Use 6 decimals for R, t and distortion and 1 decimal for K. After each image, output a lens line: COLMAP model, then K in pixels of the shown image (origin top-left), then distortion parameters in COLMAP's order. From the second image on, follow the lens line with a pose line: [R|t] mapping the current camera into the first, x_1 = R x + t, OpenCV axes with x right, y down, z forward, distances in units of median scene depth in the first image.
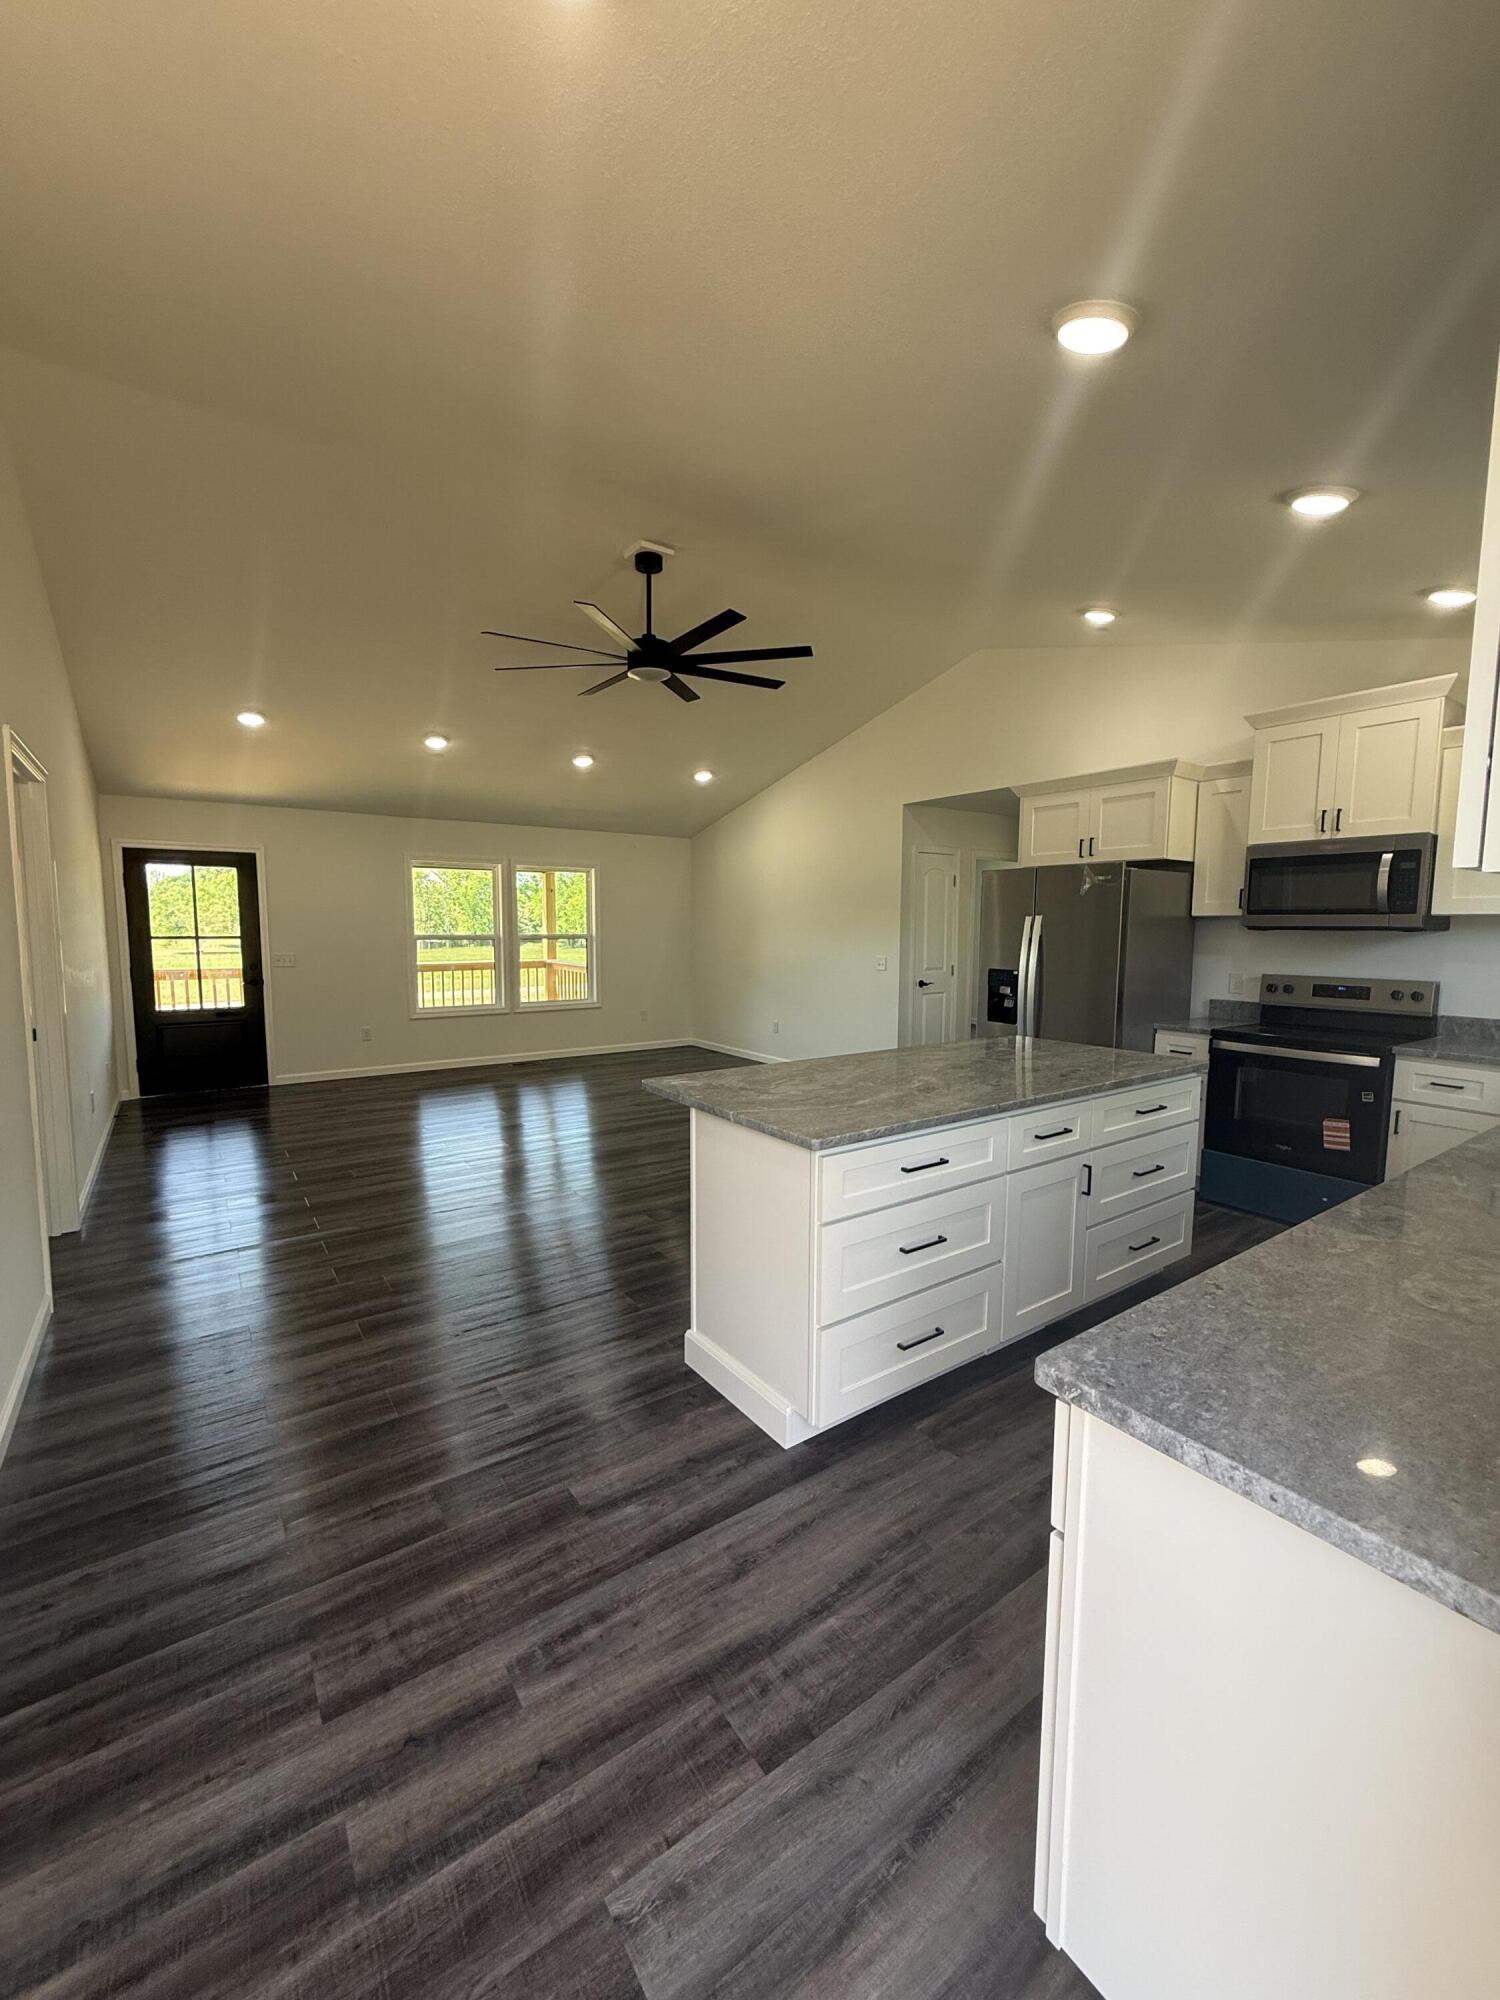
lens RADIAL K [[803.6, 0, 753.0], [0, 803.6, 1004.5], [0, 0, 1]] dist [0.003632, 0.000017]
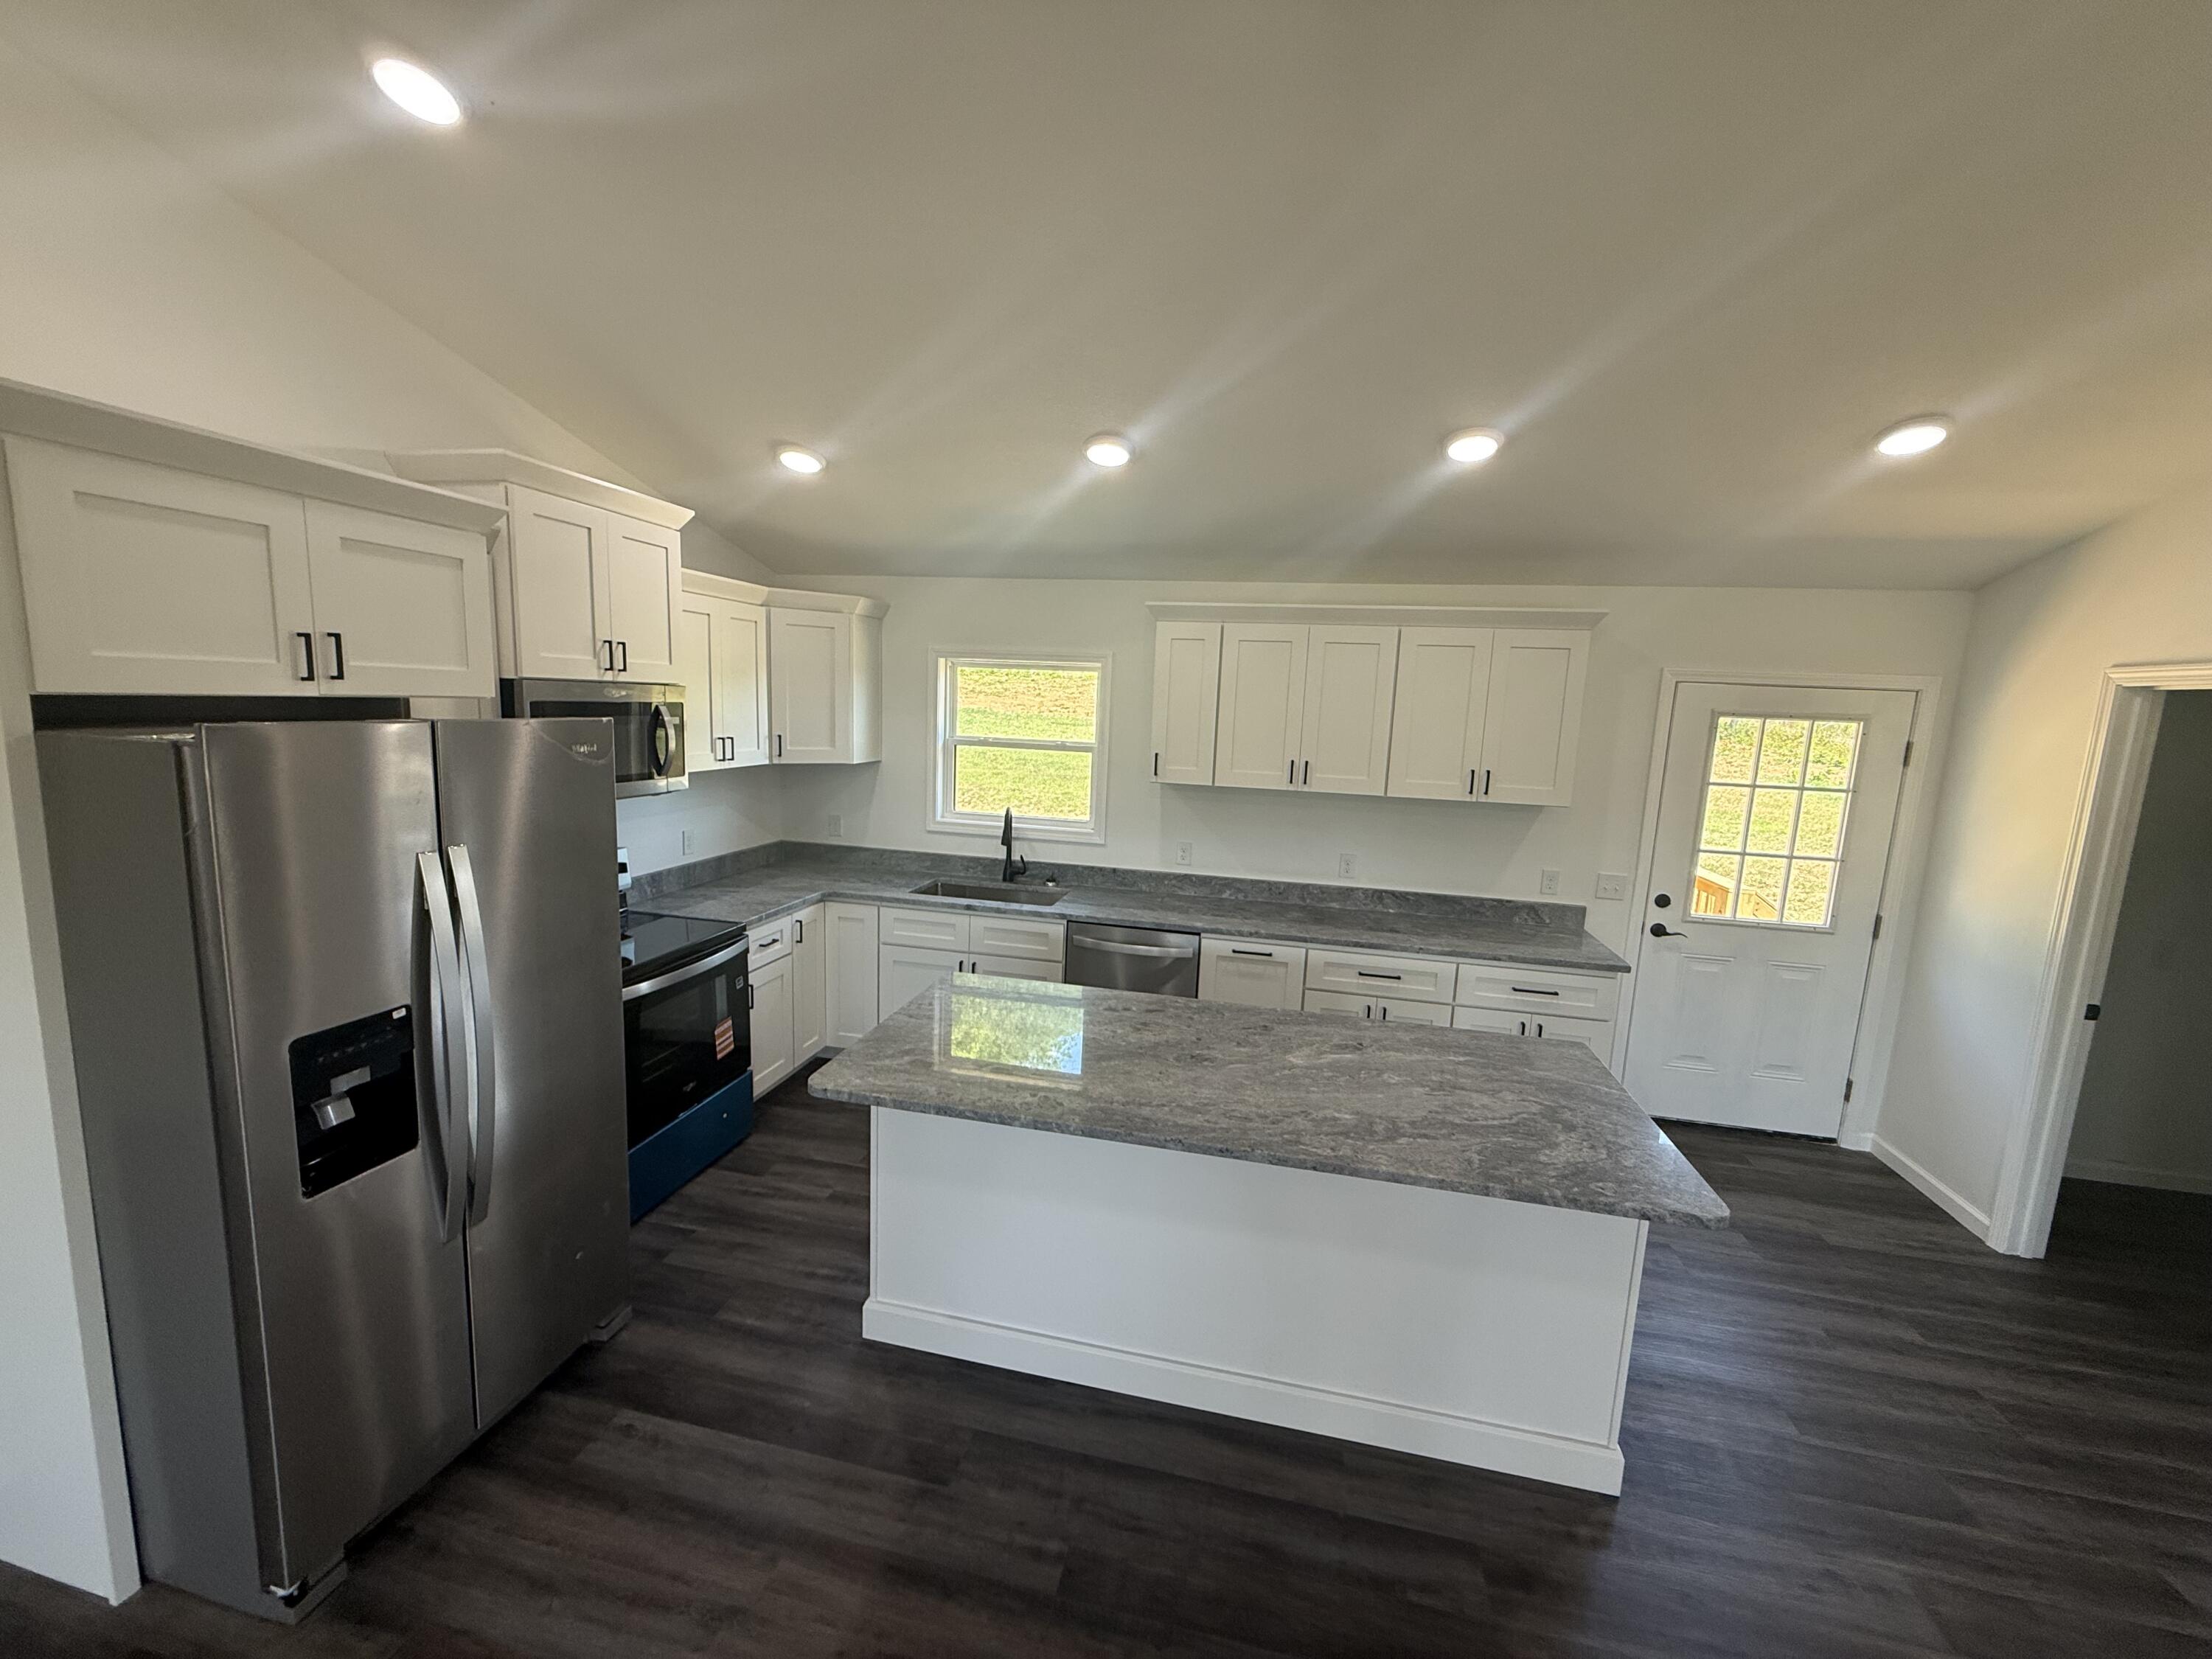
lens RADIAL K [[877.7, 0, 1102.0], [0, 877.7, 830.9], [0, 0, 1]] dist [0.000830, 0.000270]
pose [[-0.669267, -0.140818, 0.729556, -0.152048], [0.029909, 0.975975, 0.215819, -0.192094], [-0.742420, 0.166261, -0.648976, 1.005344]]
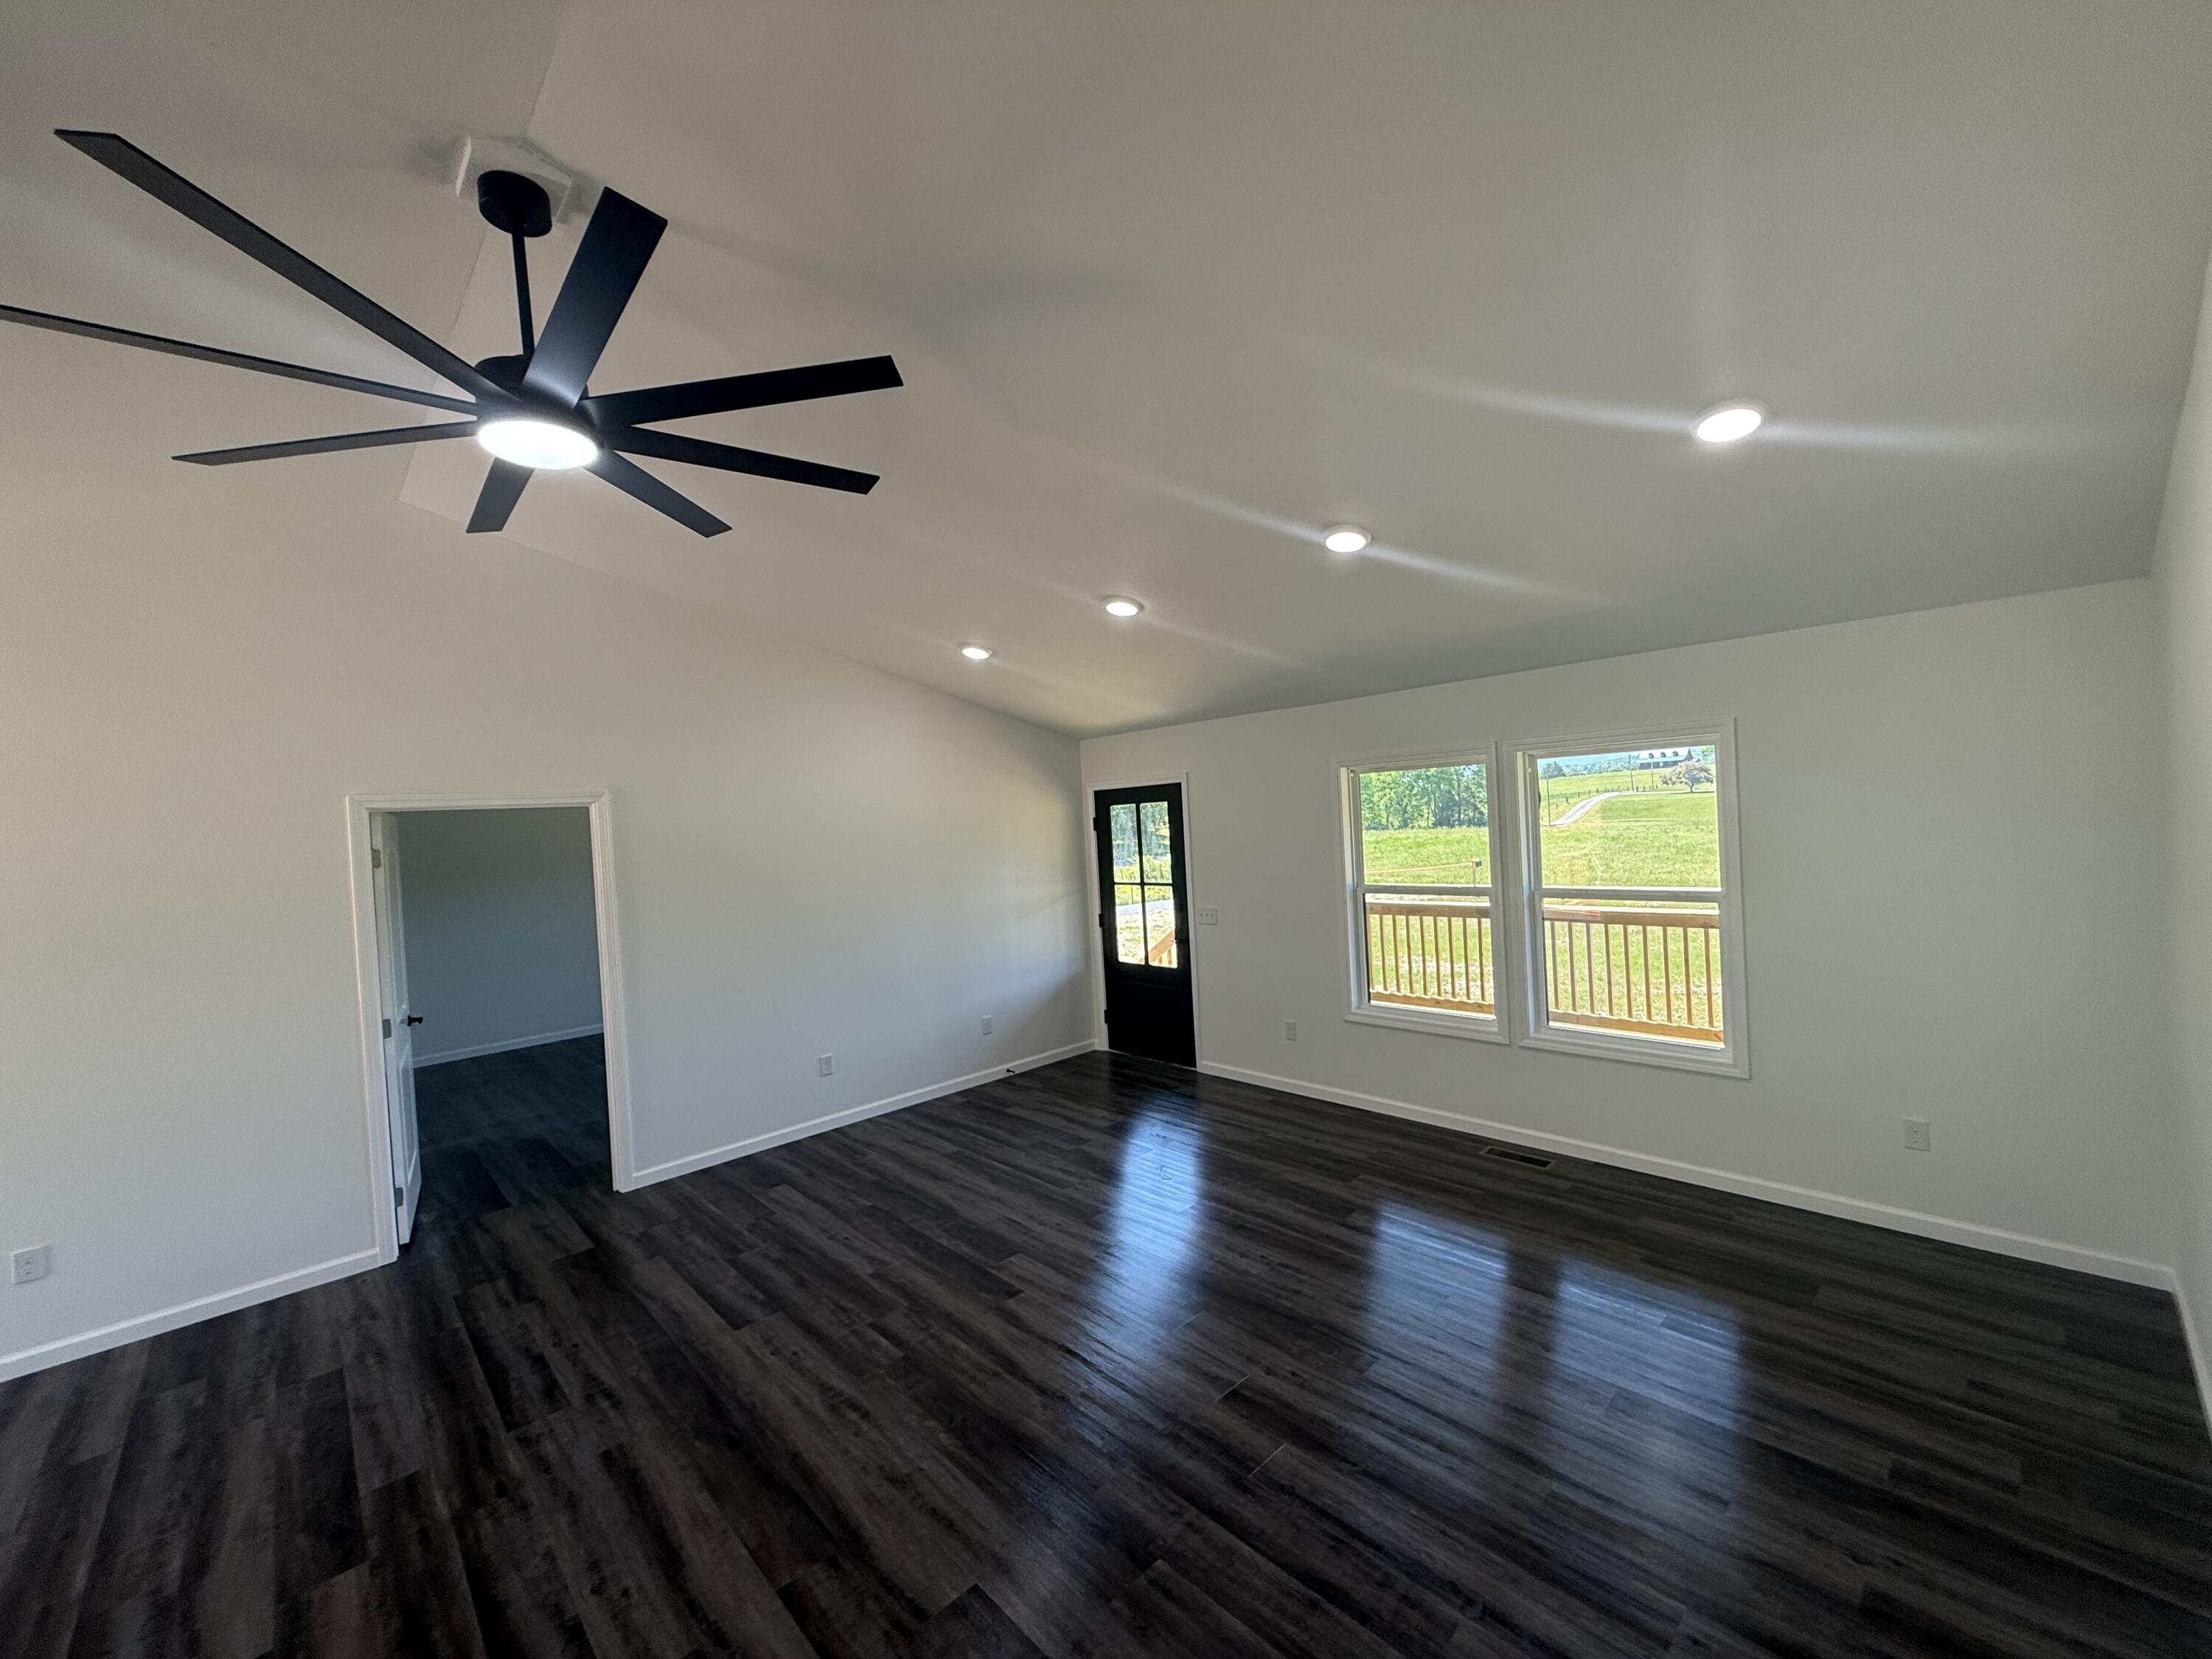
lens RADIAL K [[888.8, 0, 1111.9], [0, 888.8, 832.3], [0, 0, 1]] dist [0.003632, 0.000017]
pose [[0.131231, 0.008080, -0.991319, 0.381171], [-0.039172, 0.999228, 0.002958, -0.201739], [0.990578, 0.038444, 0.131446, 1.196133]]
